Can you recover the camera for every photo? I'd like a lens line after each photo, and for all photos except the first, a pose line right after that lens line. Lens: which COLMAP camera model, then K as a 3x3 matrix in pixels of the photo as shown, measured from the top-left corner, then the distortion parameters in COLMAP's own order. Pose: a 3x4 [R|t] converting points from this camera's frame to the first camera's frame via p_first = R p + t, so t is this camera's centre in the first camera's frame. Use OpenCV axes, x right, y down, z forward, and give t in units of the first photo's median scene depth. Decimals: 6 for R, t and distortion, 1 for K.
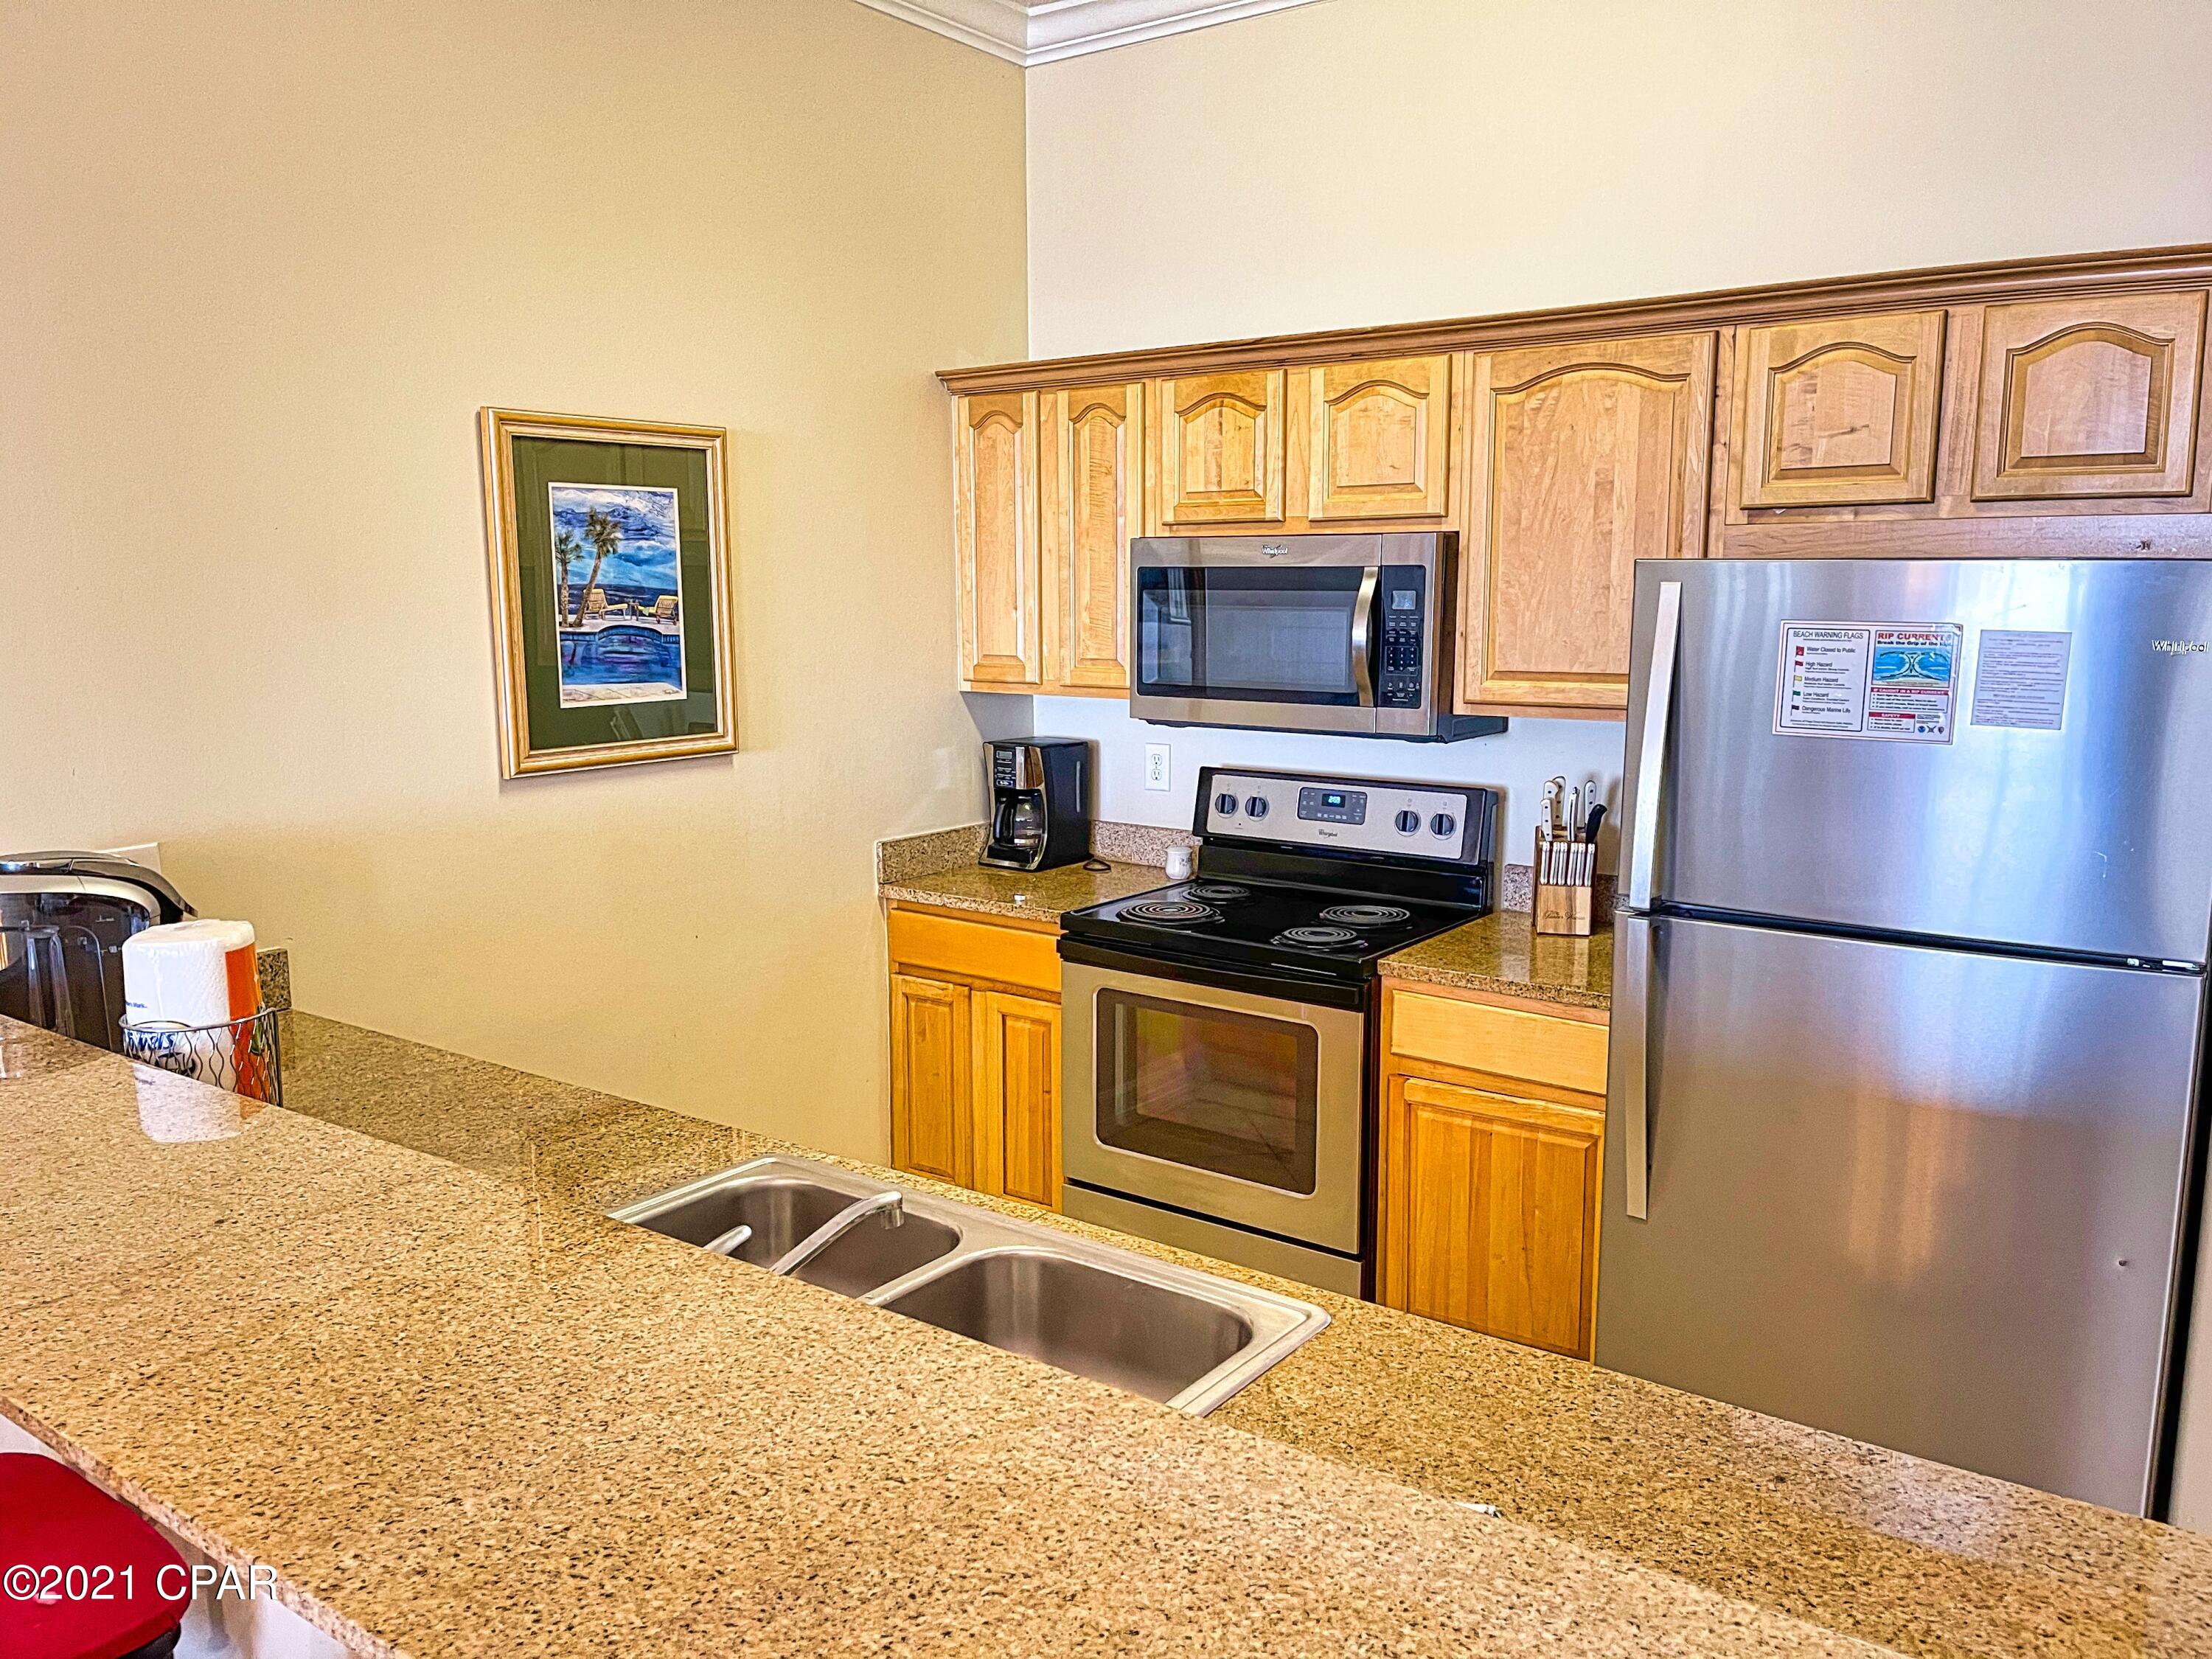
lens RADIAL K [[1685.5, 0, 1114.2], [0, 1685.5, 830.5], [0, 0, 1]] dist [0.033913, -0.002844]
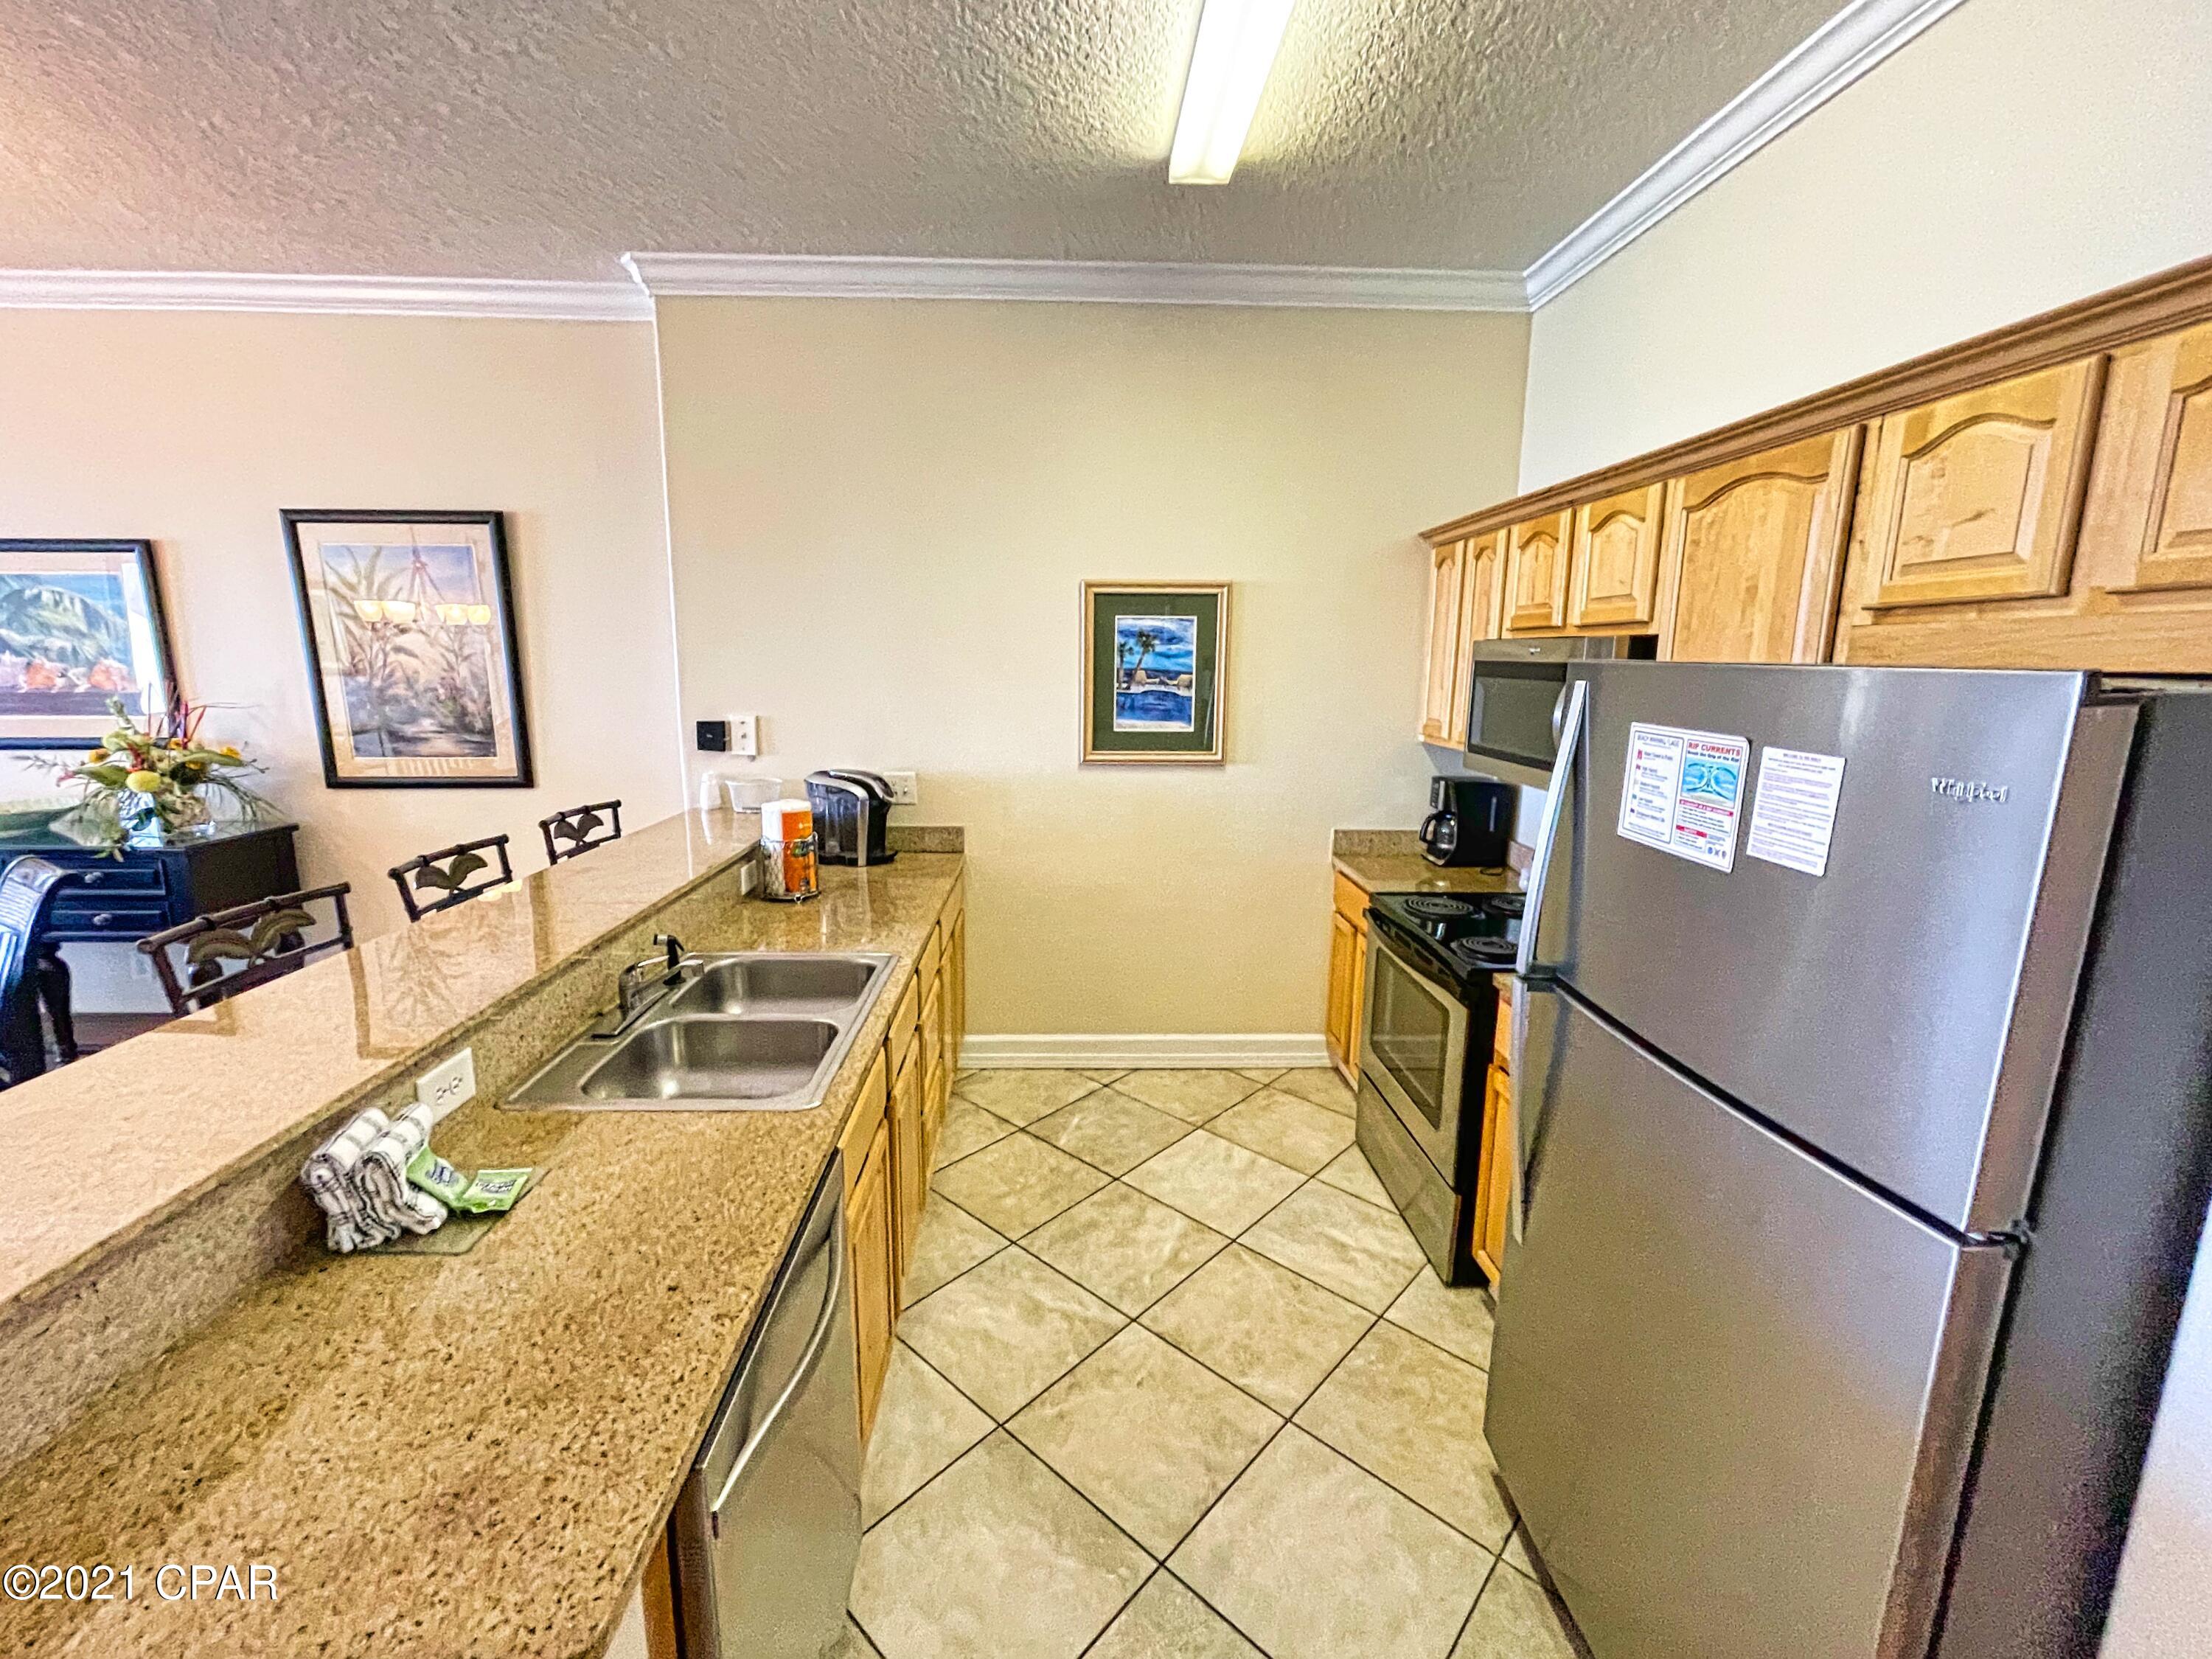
lens RADIAL K [[899.8, 0, 1085.9], [0, 899.8, 824.4], [0, 0, 1]] dist [-0.000687, -0.000021]
pose [[0.610572, 0.151794, -0.777278, 0.459348], [-0.129474, 0.987387, 0.091121, -0.052777], [0.781306, 0.045002, 0.622524, 0.308734]]
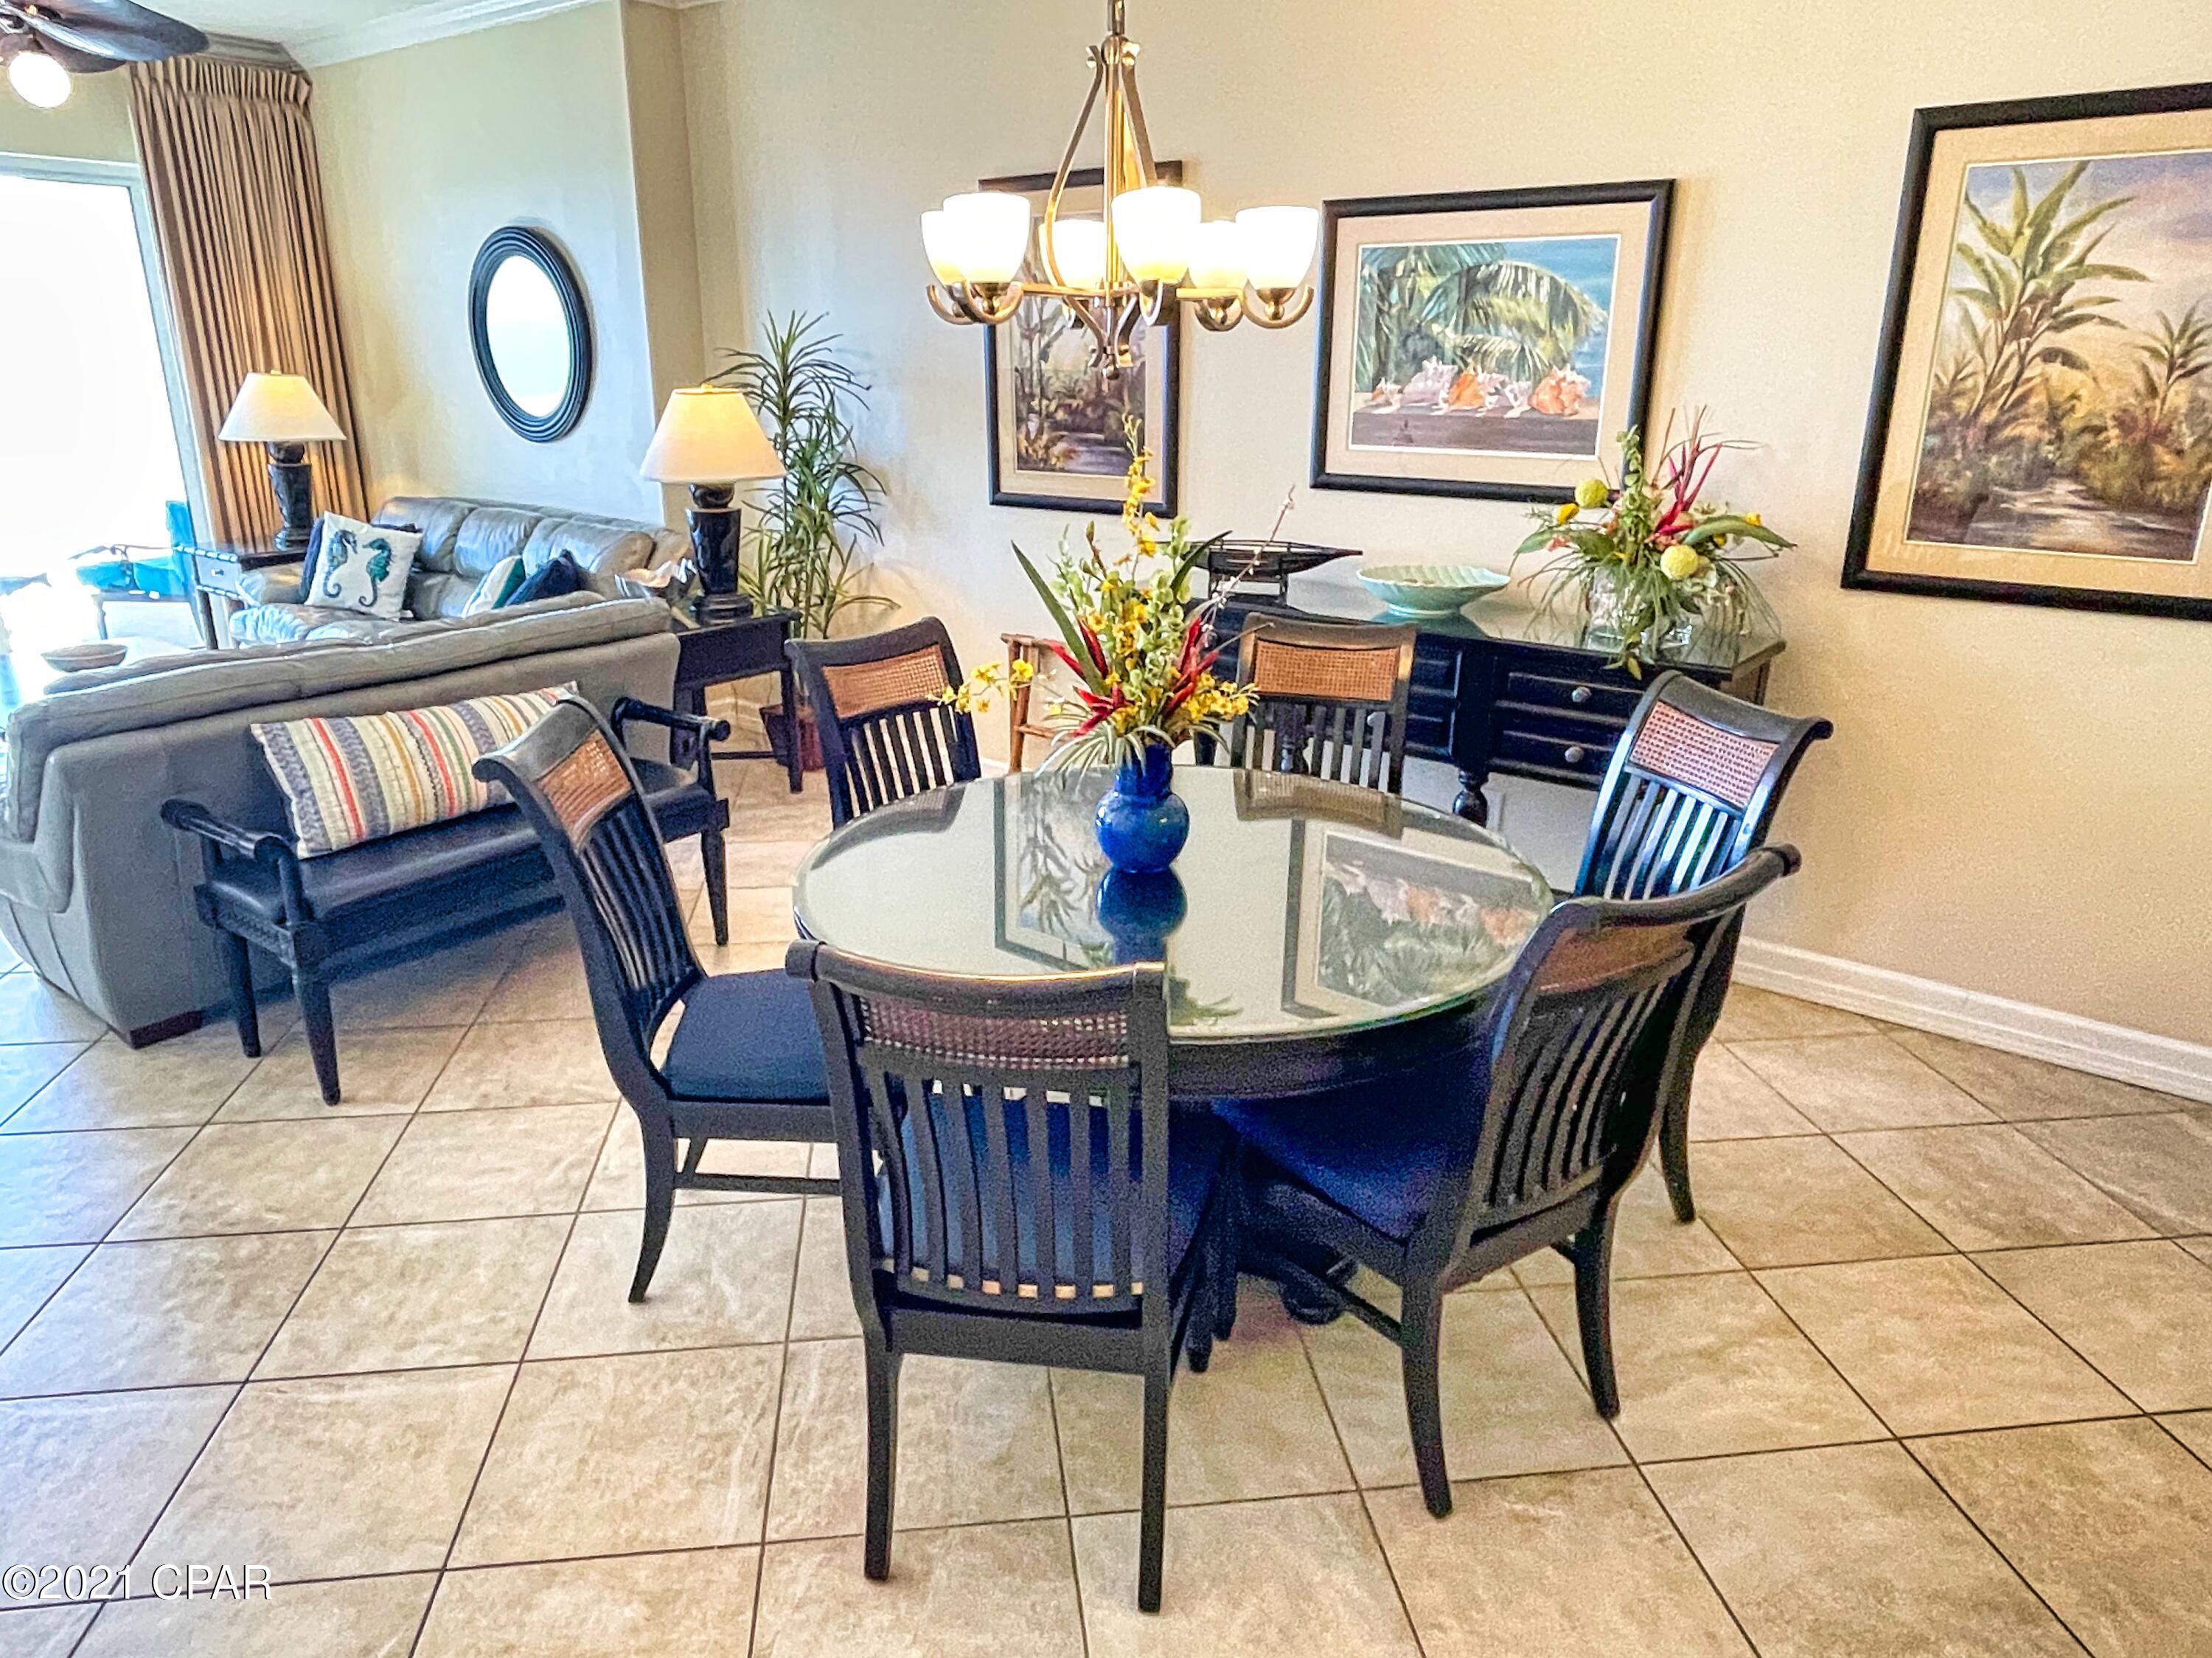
lens RADIAL K [[1459.3, 0, 1098.4], [0, 1459.3, 832.8], [0, 0, 1]] dist [-0.002294, -0.003306]
pose [[-0.036867, 0.319963, -0.946713, 0.165345], [-0.156781, 0.933773, 0.321695, 0.026592], [0.986945, 0.160286, 0.015739, -0.241029]]
